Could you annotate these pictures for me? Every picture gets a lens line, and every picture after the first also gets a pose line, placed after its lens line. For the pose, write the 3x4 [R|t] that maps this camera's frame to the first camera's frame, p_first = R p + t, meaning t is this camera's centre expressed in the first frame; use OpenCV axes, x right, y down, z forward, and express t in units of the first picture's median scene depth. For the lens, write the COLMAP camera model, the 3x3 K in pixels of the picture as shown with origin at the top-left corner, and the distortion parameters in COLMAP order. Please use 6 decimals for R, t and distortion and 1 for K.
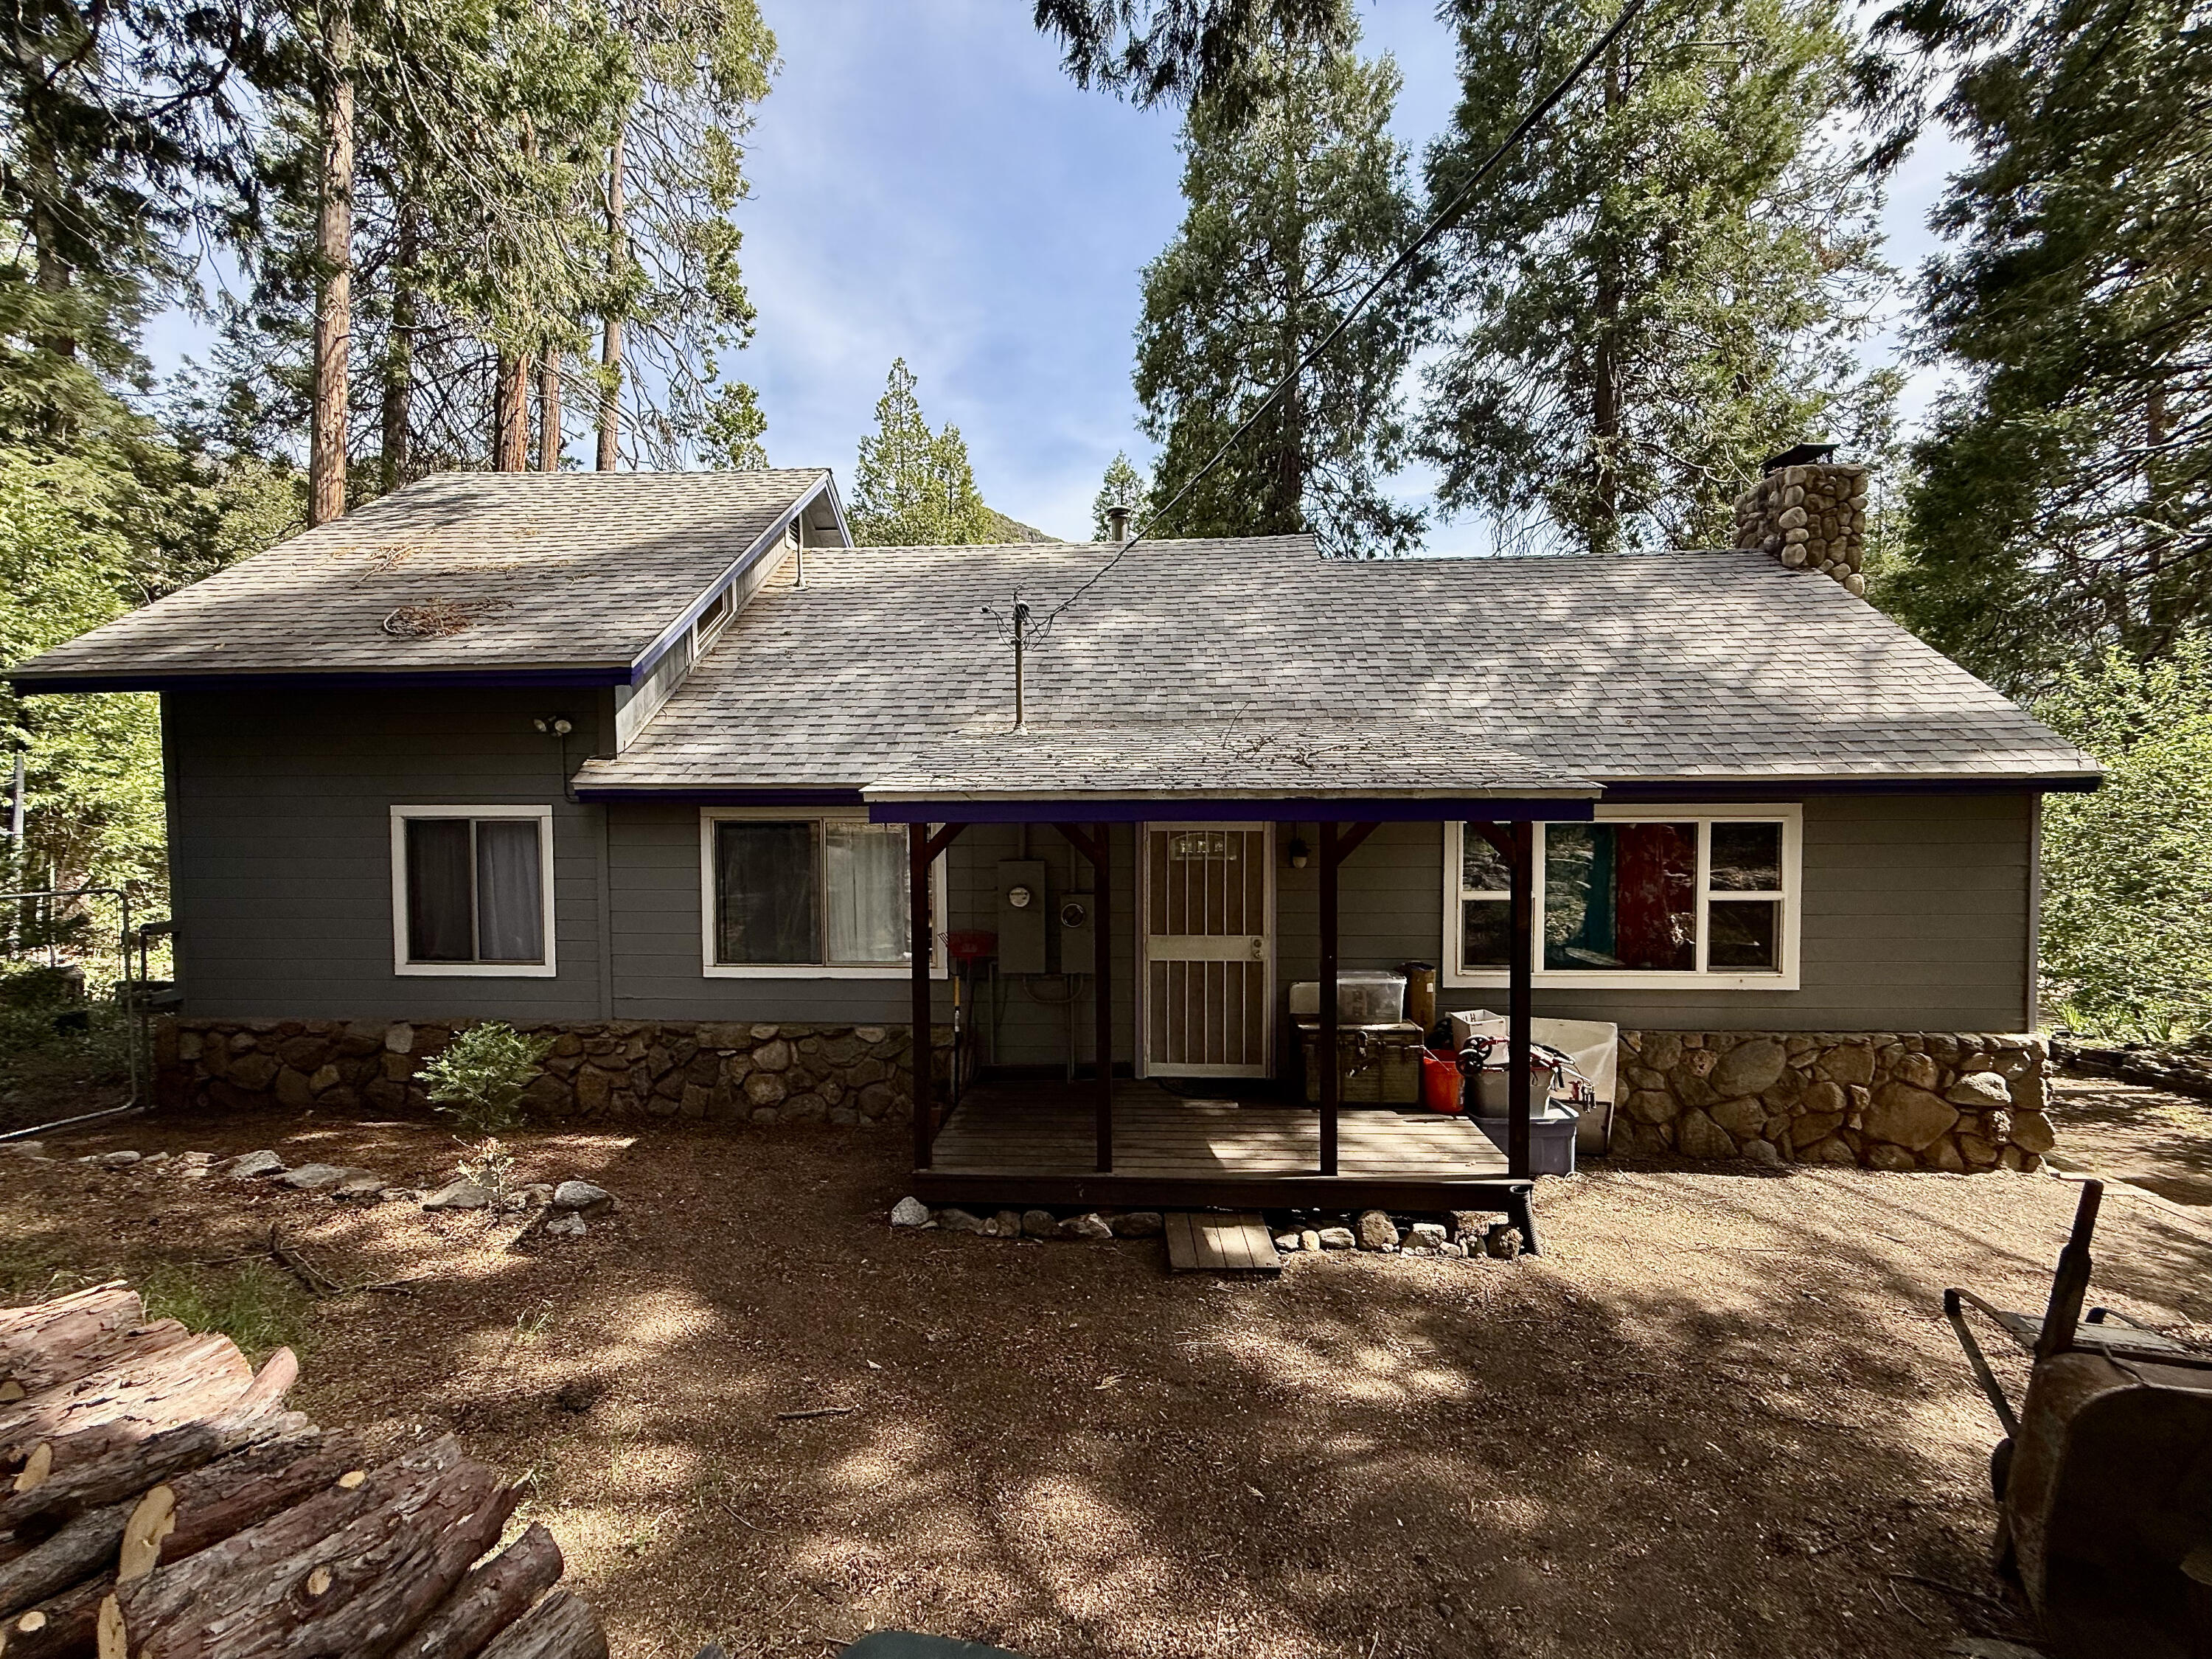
lens RADIAL K [[886.7, 0, 1105.0], [0, 886.7, 829.7], [0, 0, 1]] dist [0.001262, -0.000071]
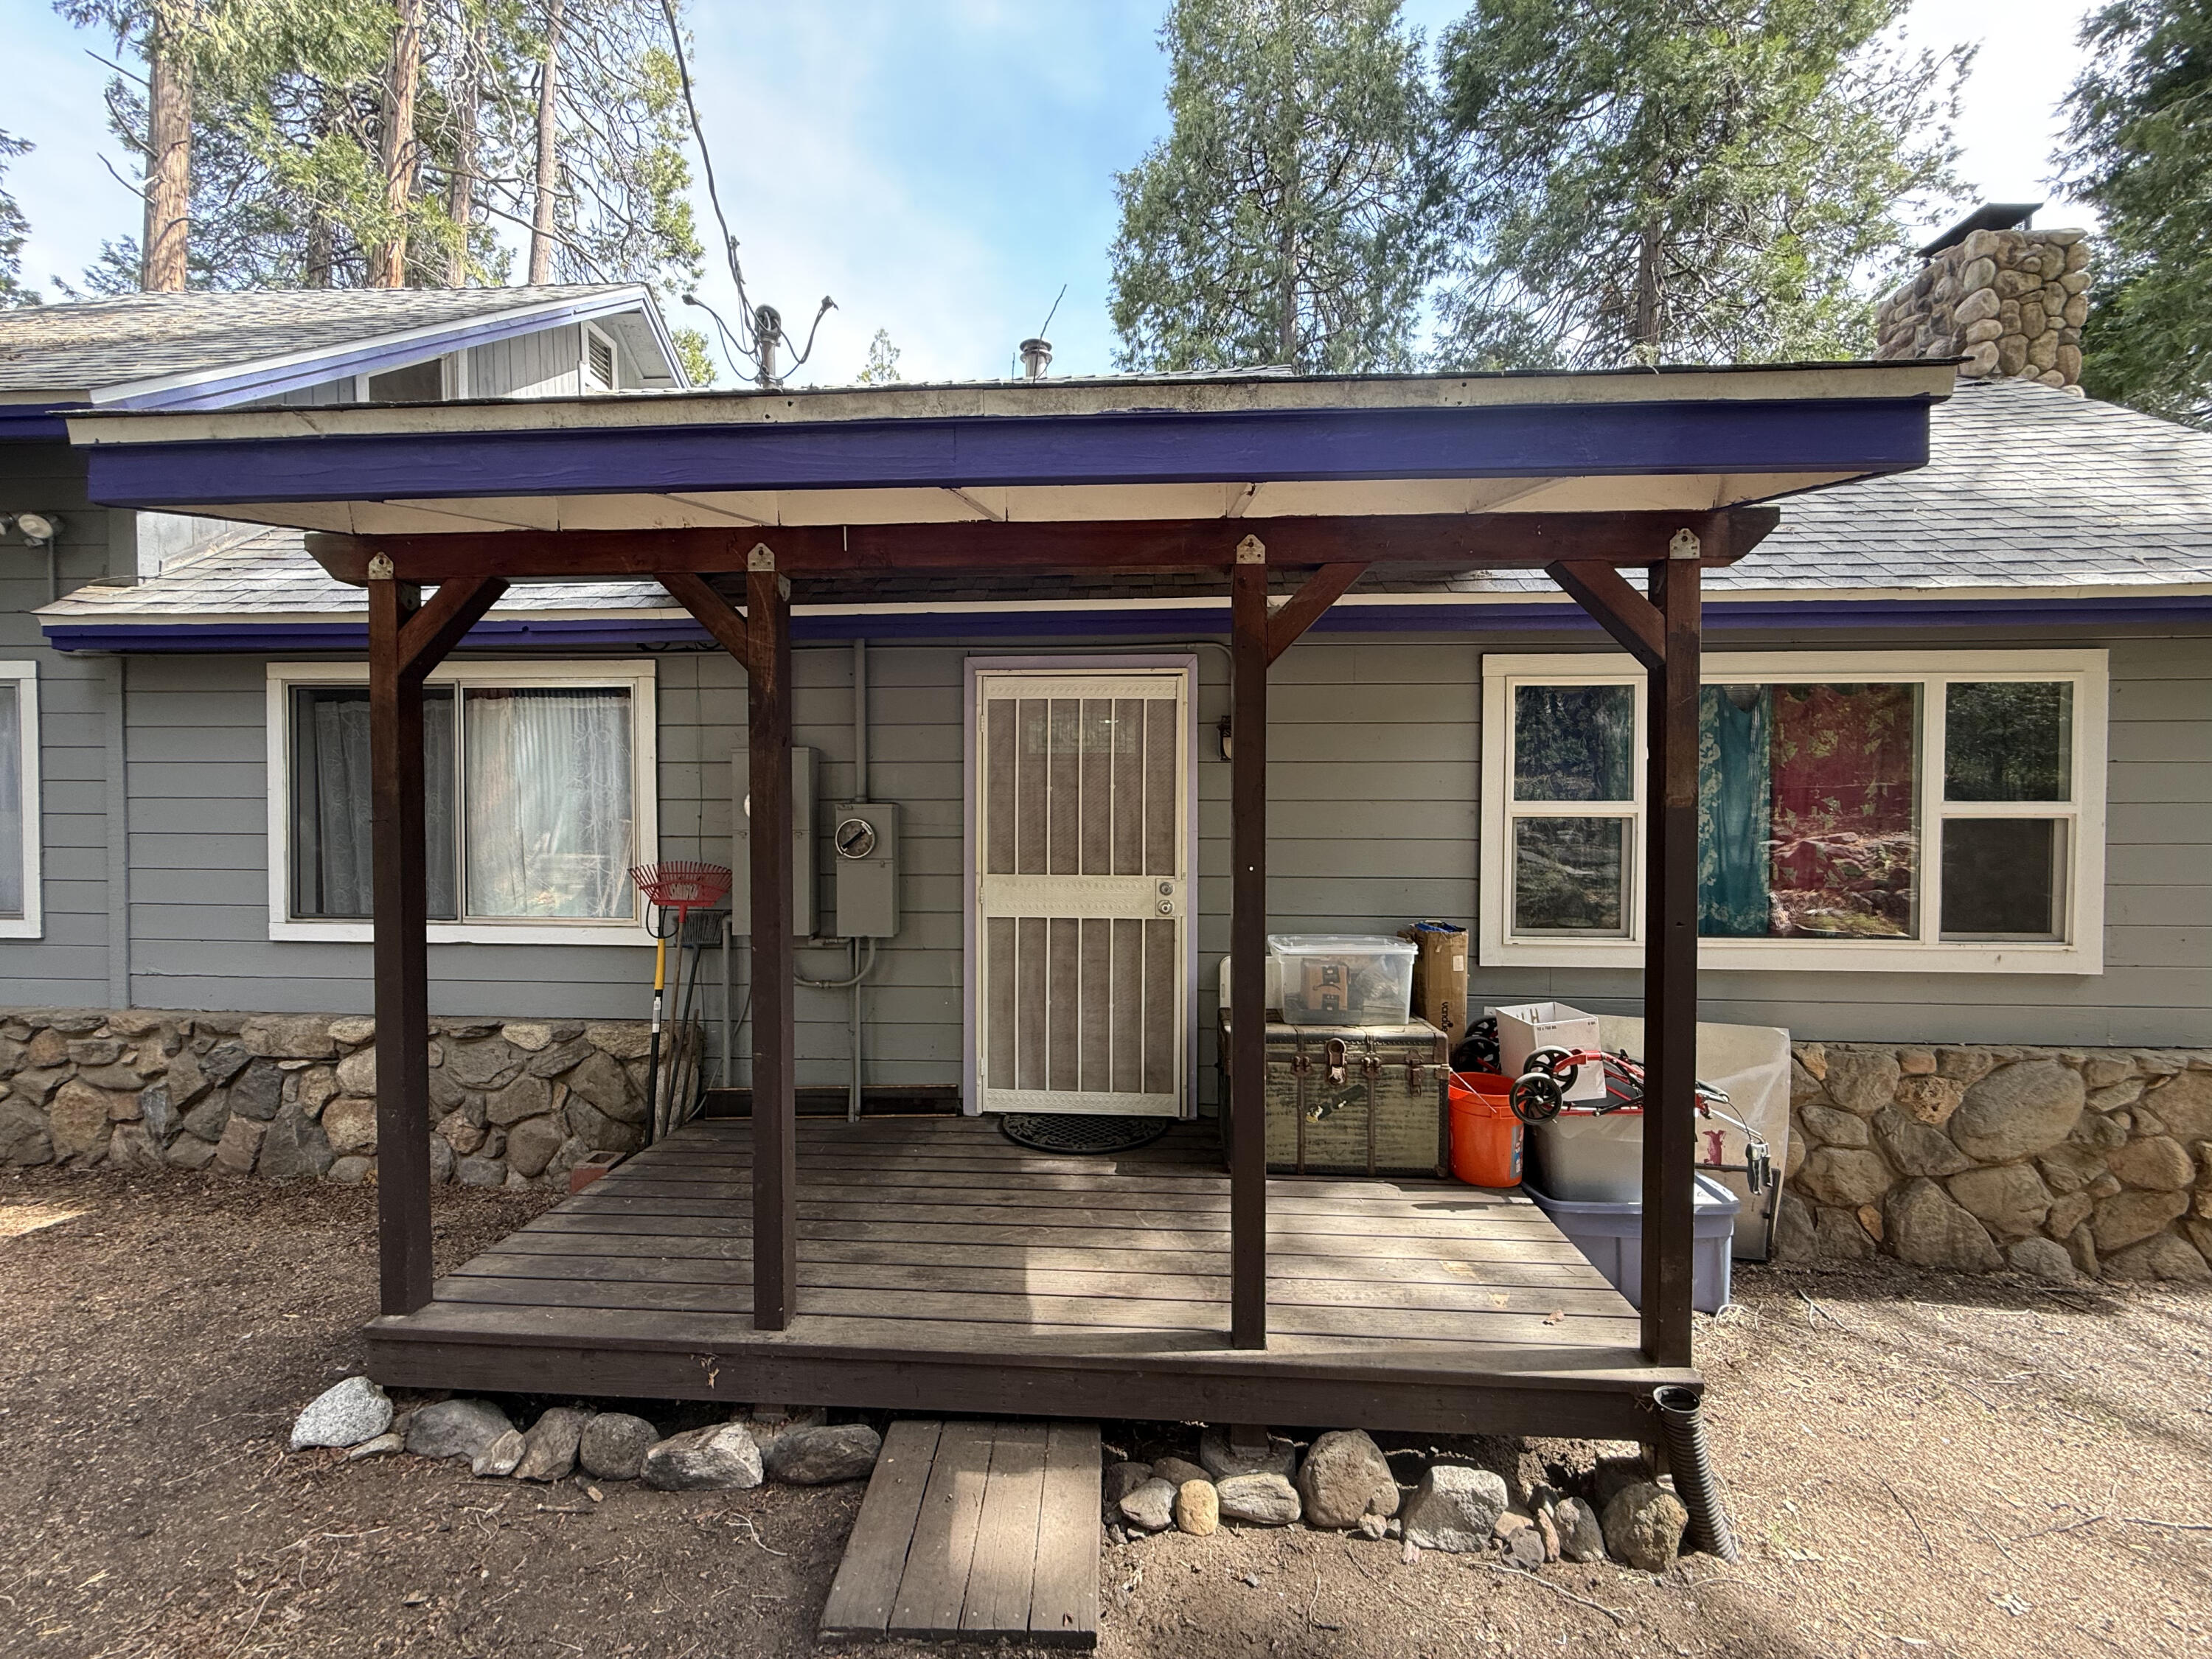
lens RADIAL K [[886.7, 0, 1107.1], [0, 886.7, 831.9], [0, 0, 1]] dist [0.001262, -0.000071]
pose [[0.999937, 0.008431, -0.007412, 0.136172], [-0.008526, 0.999881, -0.012855, 0.097706], [0.007303, 0.012917, 0.999890, 0.404123]]
